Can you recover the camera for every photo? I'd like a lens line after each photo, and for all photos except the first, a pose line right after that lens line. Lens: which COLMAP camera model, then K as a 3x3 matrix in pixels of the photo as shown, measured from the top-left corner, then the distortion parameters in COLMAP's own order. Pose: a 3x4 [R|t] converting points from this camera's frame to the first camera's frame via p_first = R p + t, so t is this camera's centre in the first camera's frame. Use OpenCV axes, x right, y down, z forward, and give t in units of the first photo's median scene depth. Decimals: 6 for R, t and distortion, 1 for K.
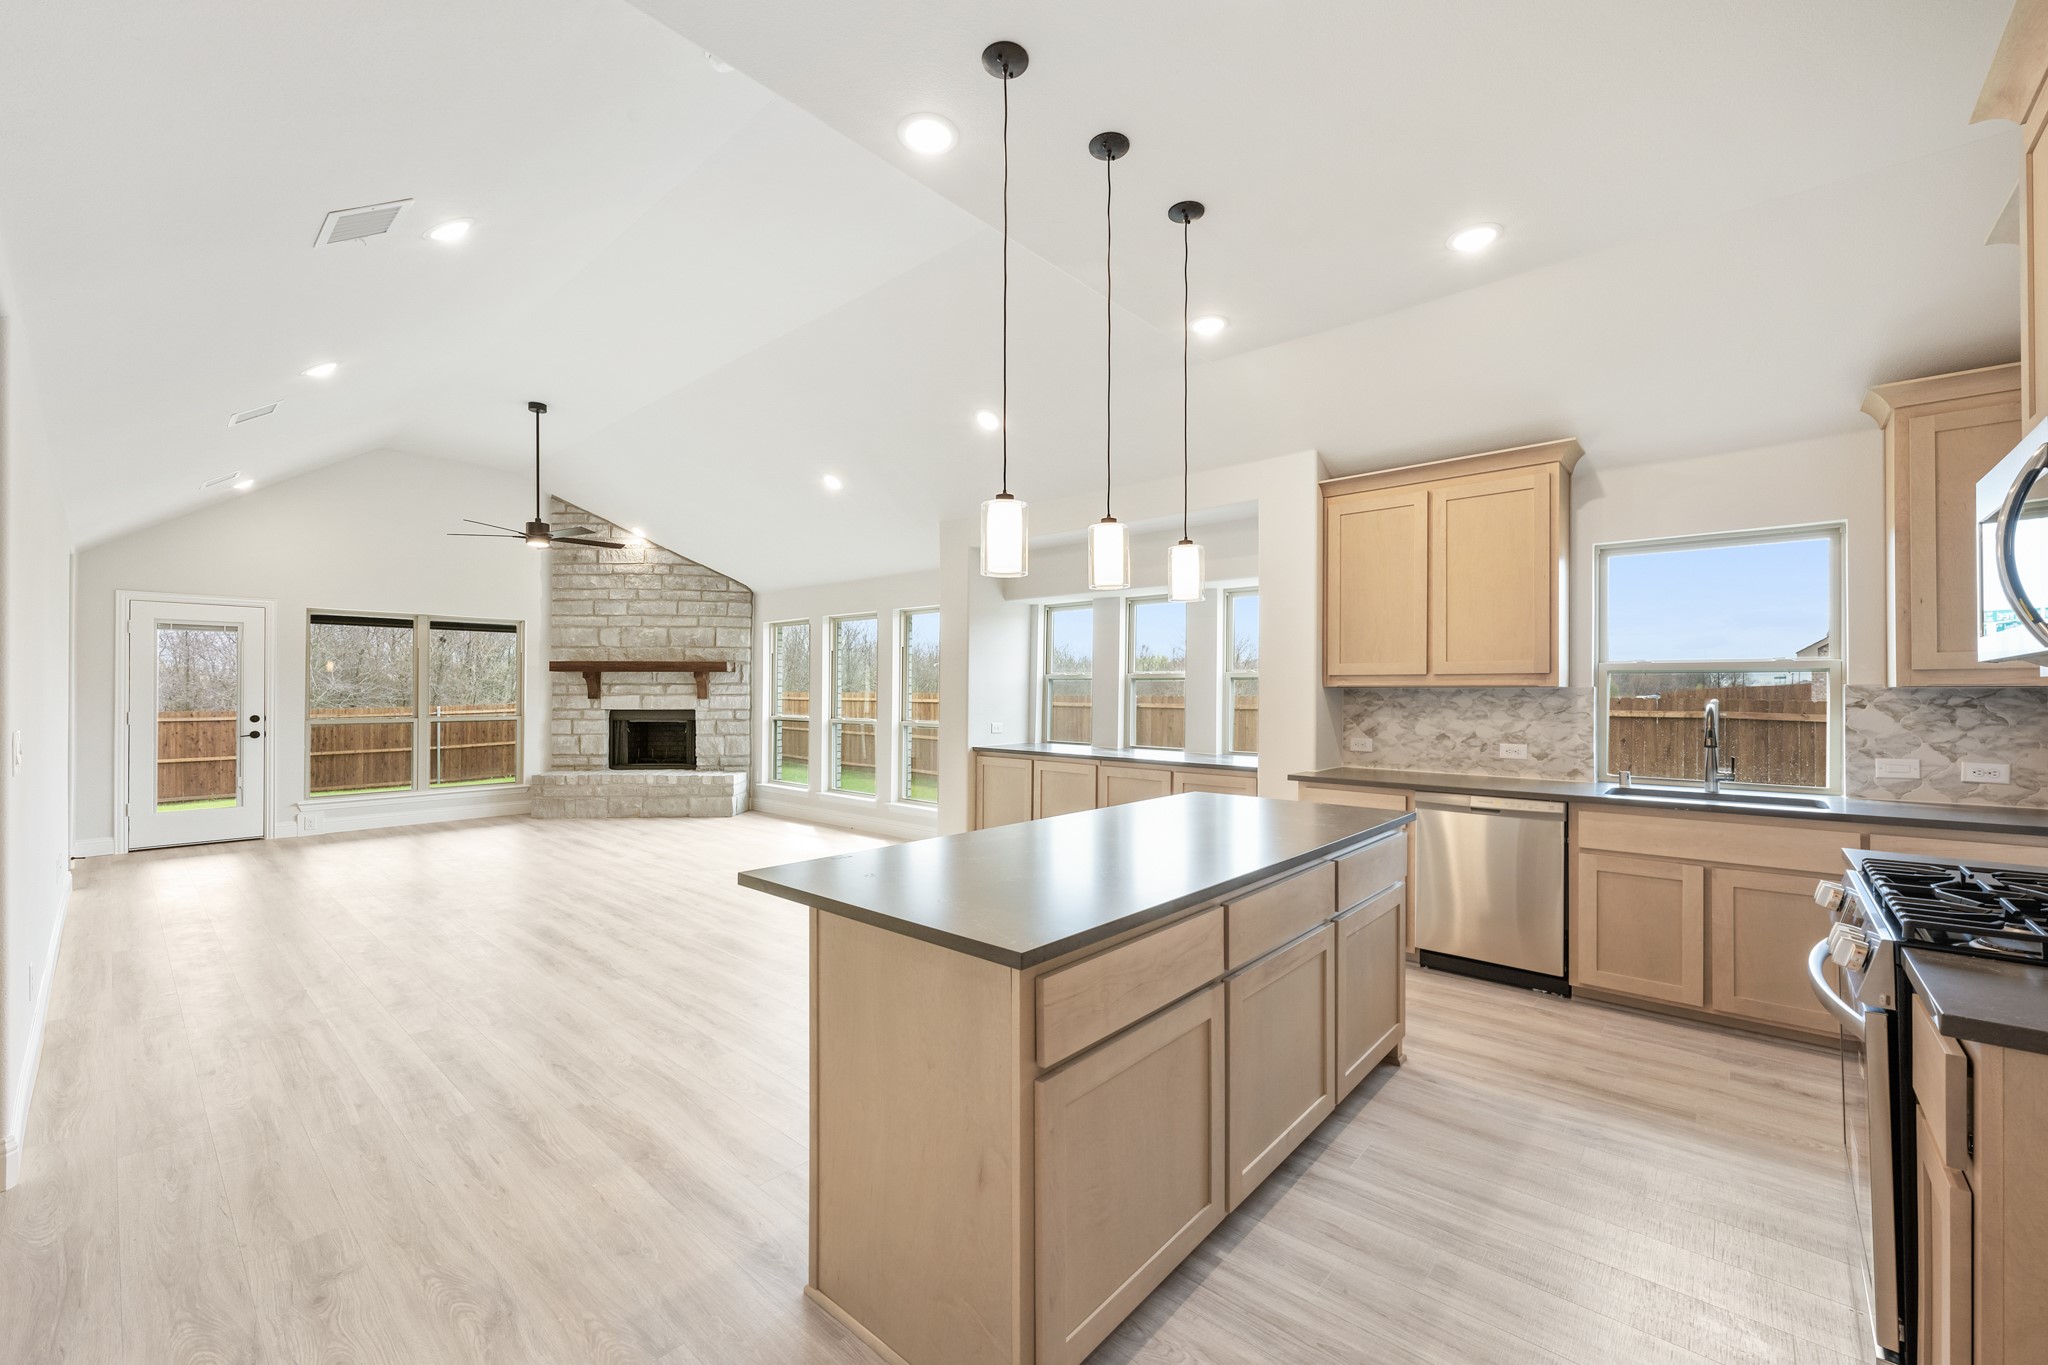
lens RADIAL K [[824.0, 0, 1022.1], [0, 824.0, 685.7], [0, 0, 1]] dist [-0.000335, -0.000019]
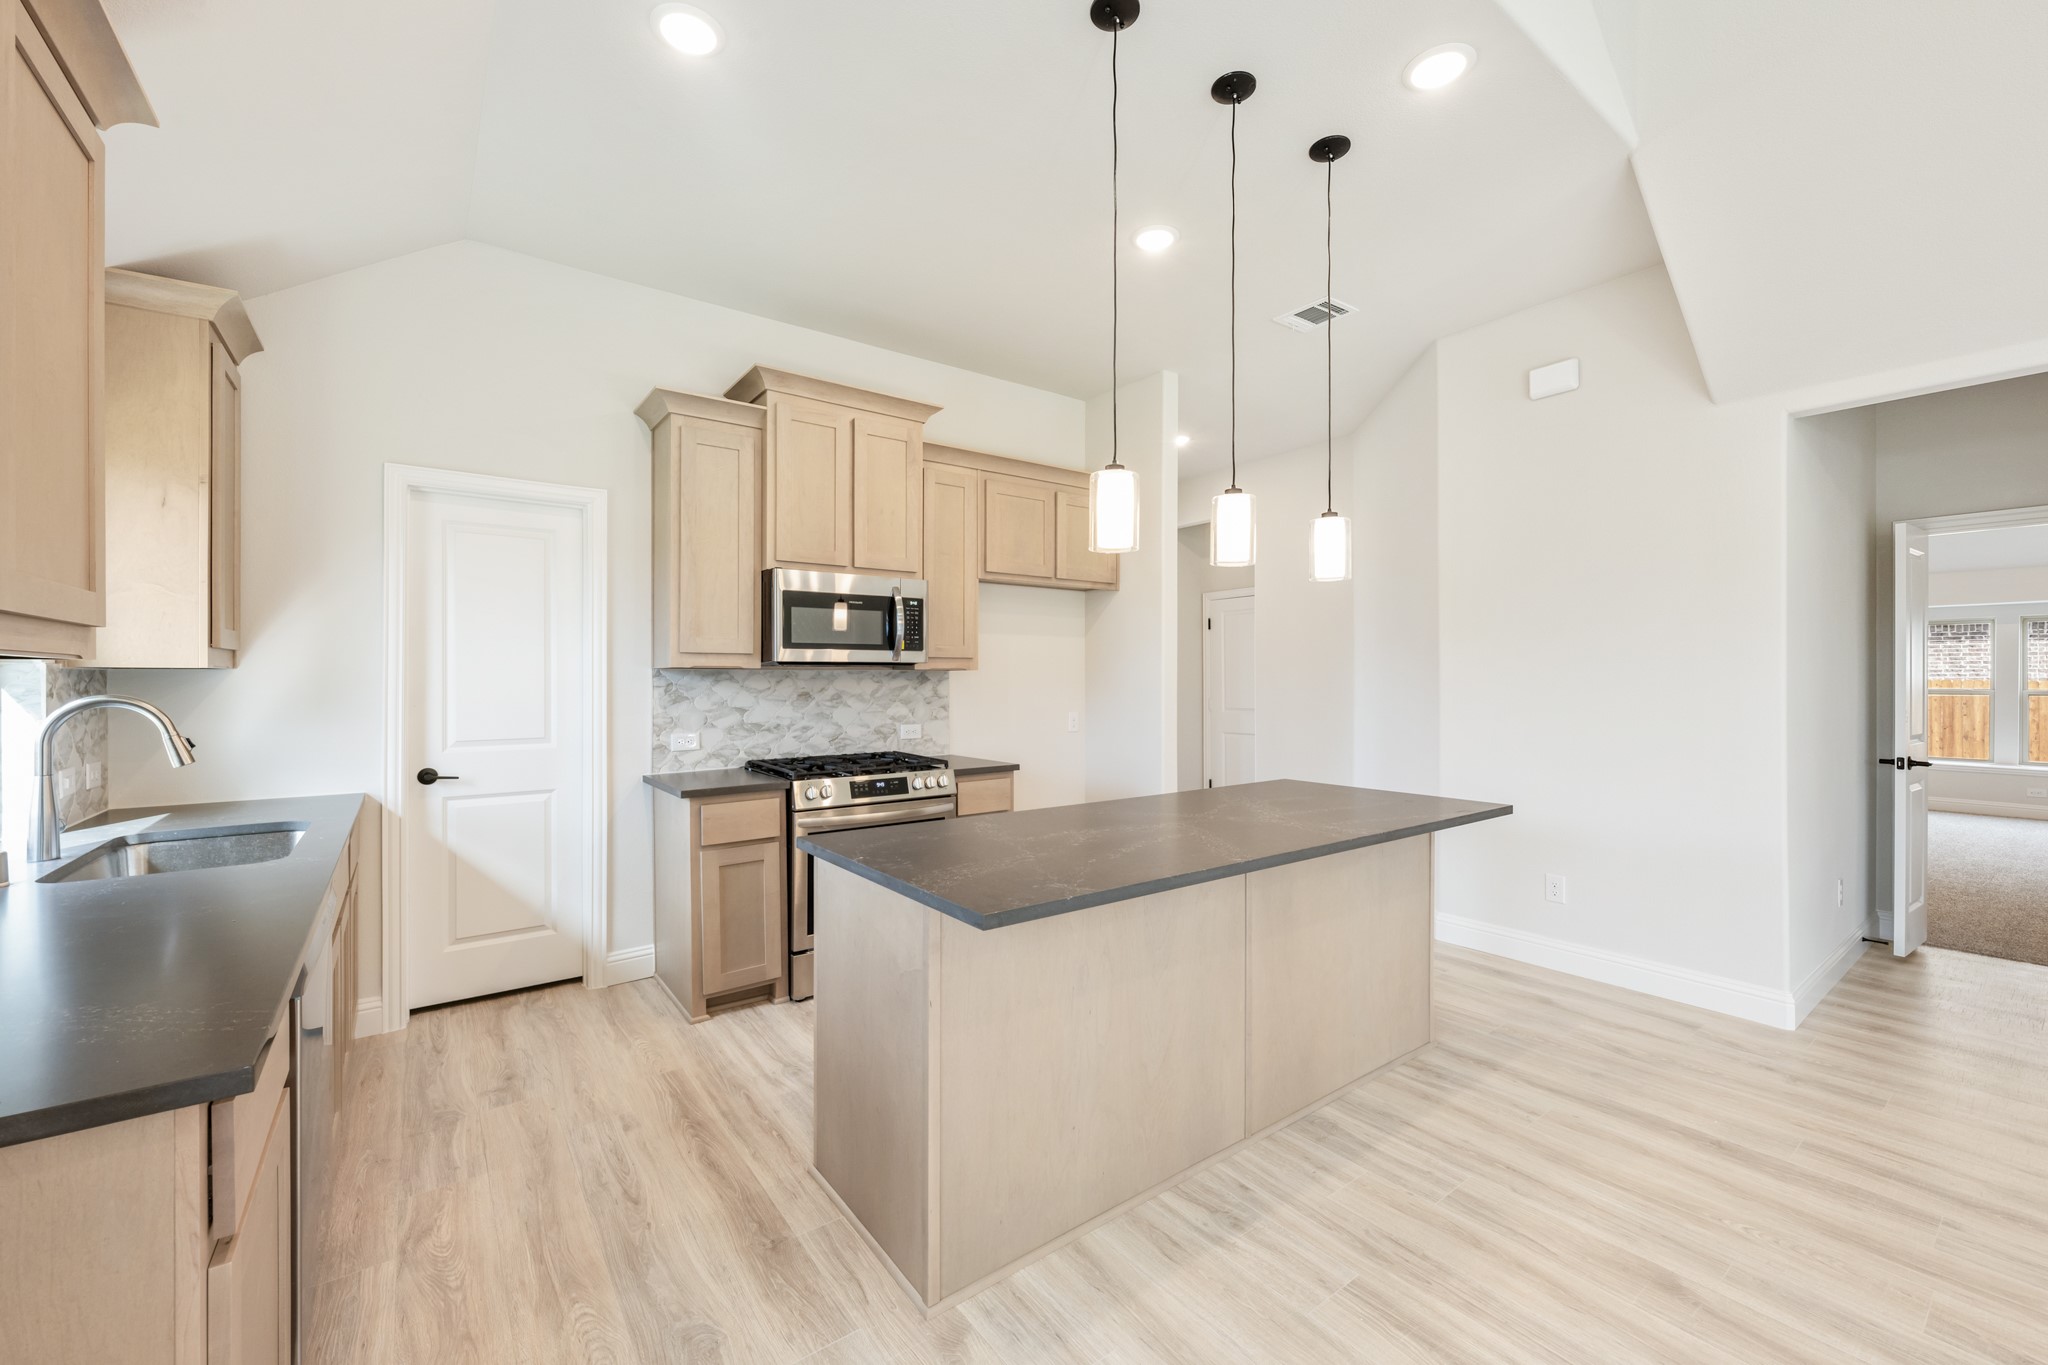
lens RADIAL K [[824.0, 0, 1025.7], [0, 824.0, 681.4], [0, 0, 1]] dist [-0.000335, -0.000019]
pose [[-0.979150, -0.003246, 0.203113, 0.148581], [-0.004093, 0.999985, -0.003745, 0.017737], [-0.203098, -0.004499, -0.979148, 1.998624]]
